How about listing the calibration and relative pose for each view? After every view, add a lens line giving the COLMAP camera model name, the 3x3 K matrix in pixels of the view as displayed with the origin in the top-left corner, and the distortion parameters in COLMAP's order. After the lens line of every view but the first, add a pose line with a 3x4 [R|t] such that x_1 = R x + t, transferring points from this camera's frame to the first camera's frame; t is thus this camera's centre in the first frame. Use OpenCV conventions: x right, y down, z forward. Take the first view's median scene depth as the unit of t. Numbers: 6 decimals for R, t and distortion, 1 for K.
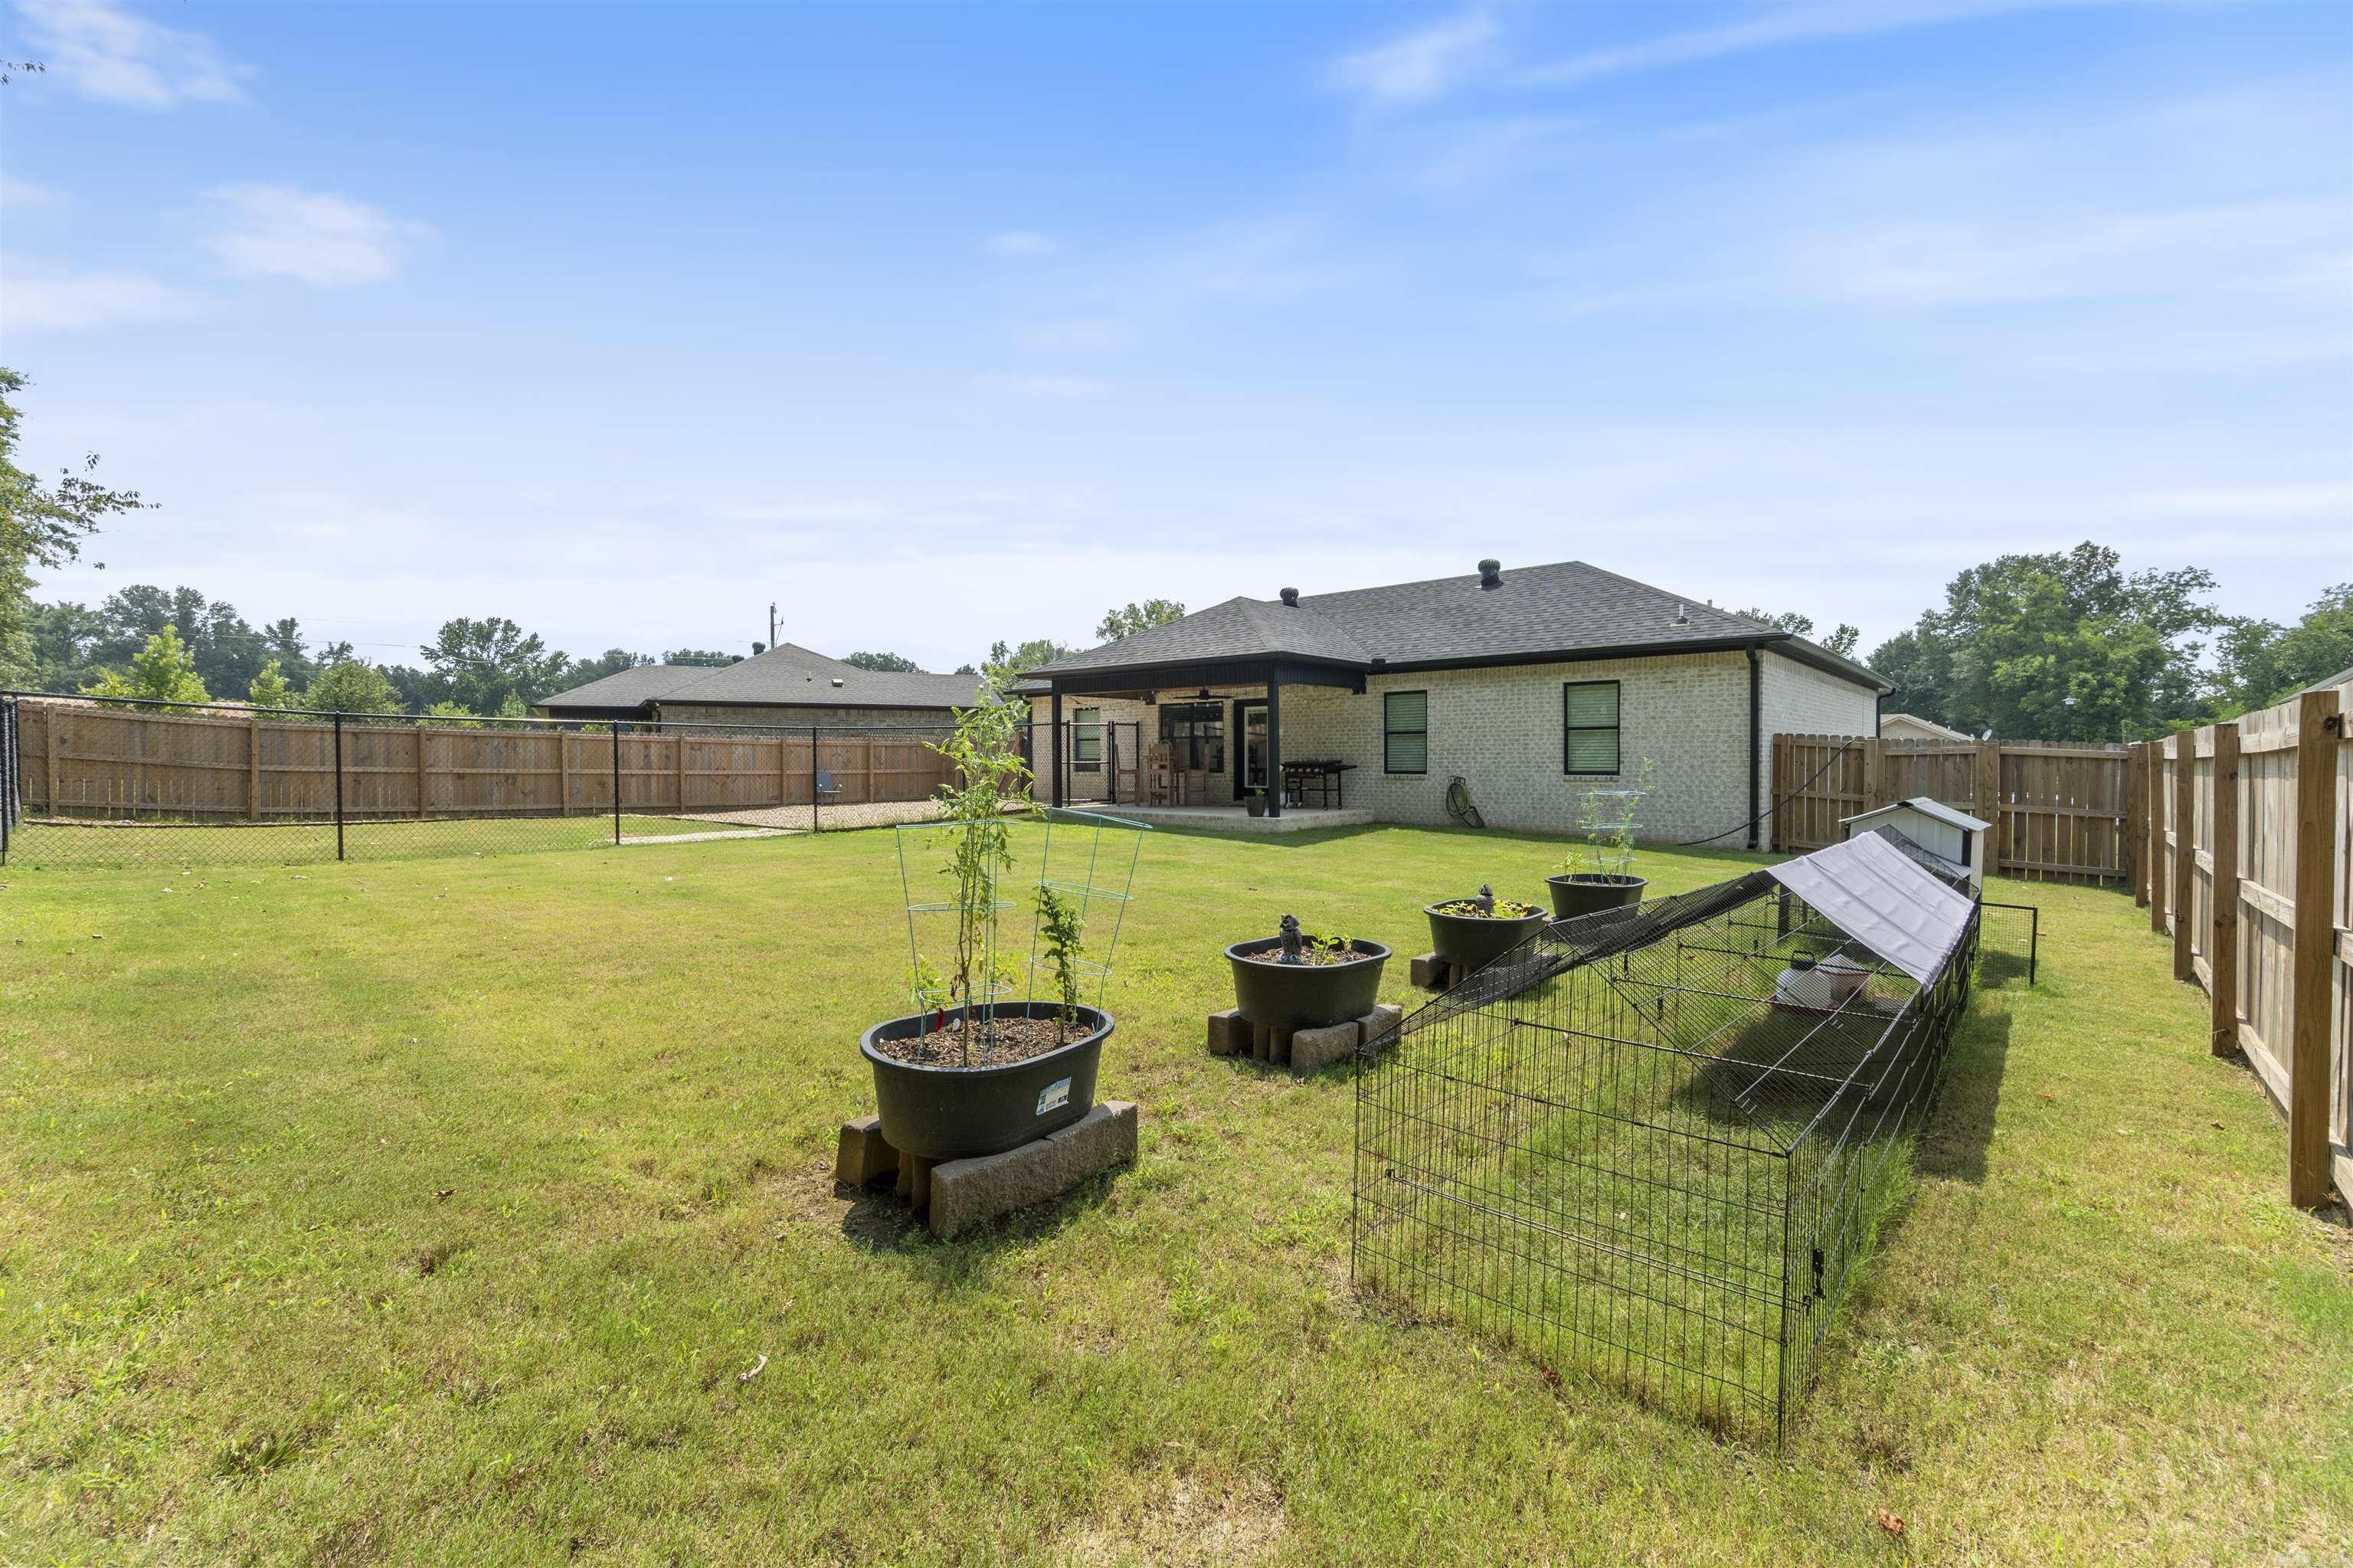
lens RADIAL K [[1021.0, 0, 1179.6], [0, 1021.0, 778.4], [0, 0, 1]] dist [-0.007335, 0.001848]
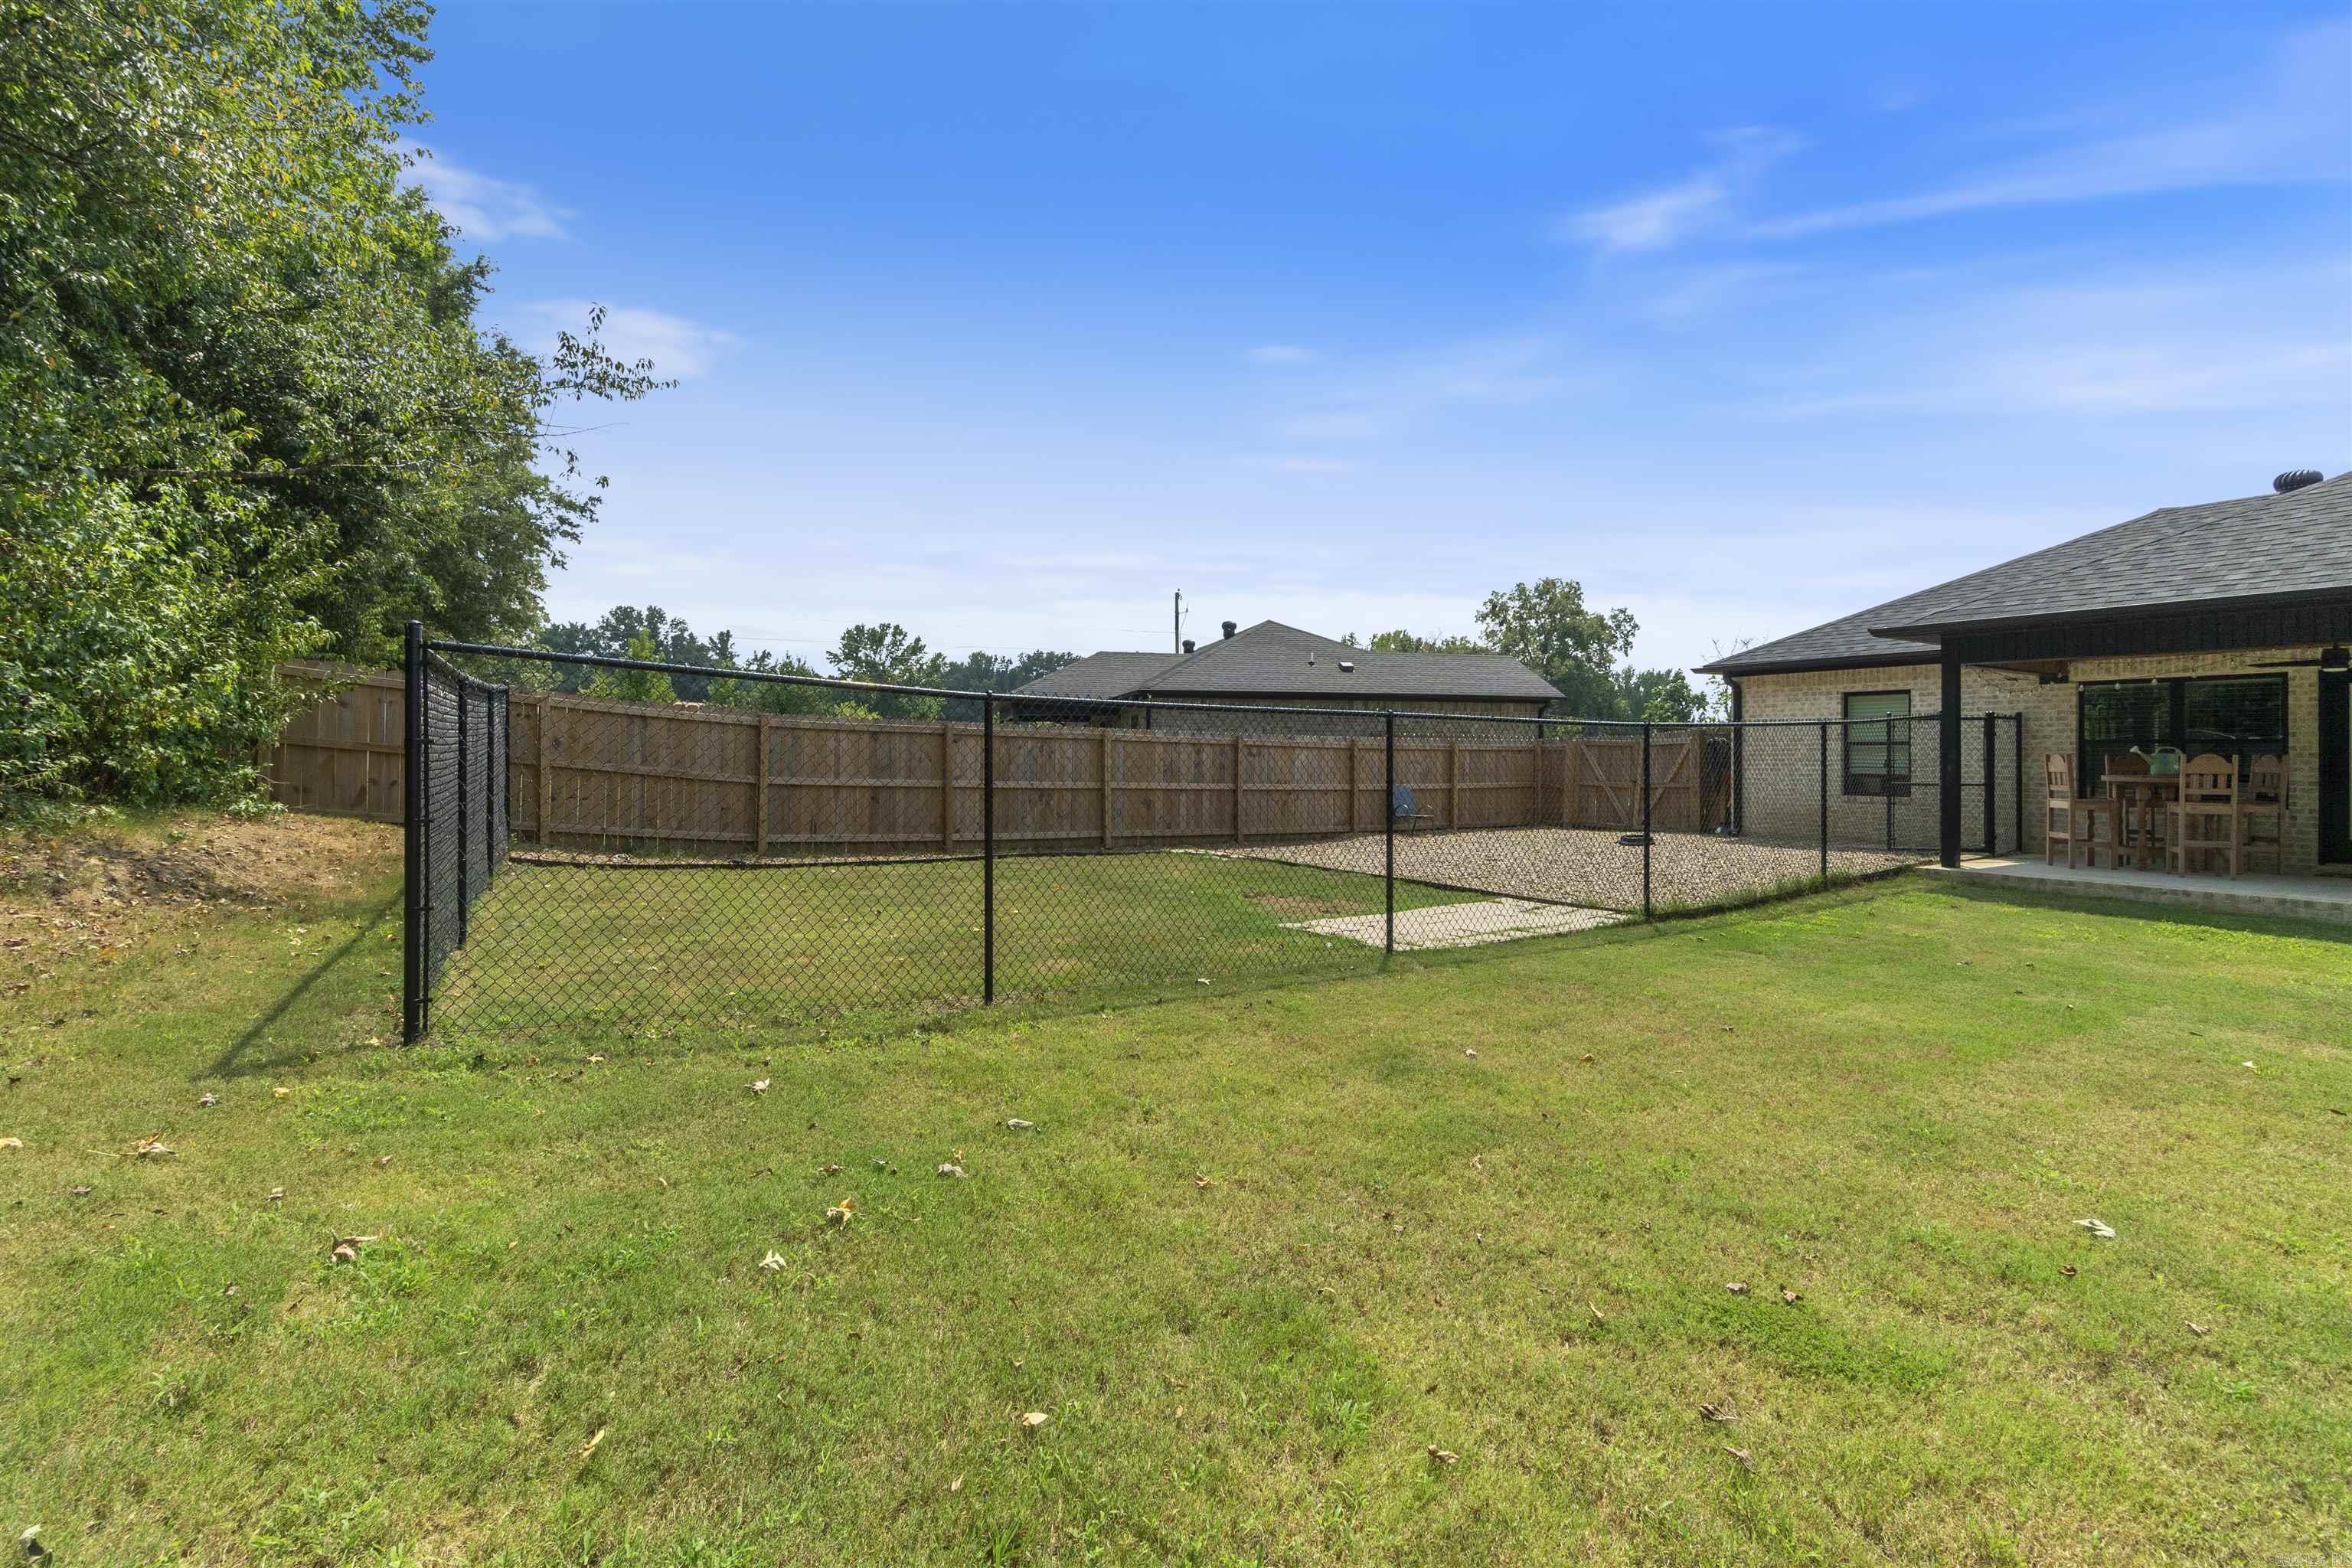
lens RADIAL K [[1020.6, 0, 1155.4], [0, 1020.6, 764.6], [0, 0, 1]] dist [-0.007335, 0.001848]
pose [[0.951750, 0.010673, -0.306688, -0.332371], [-0.014175, 0.999857, -0.009194, -0.014773], [0.306546, 0.013097, 0.951766, 0.310633]]
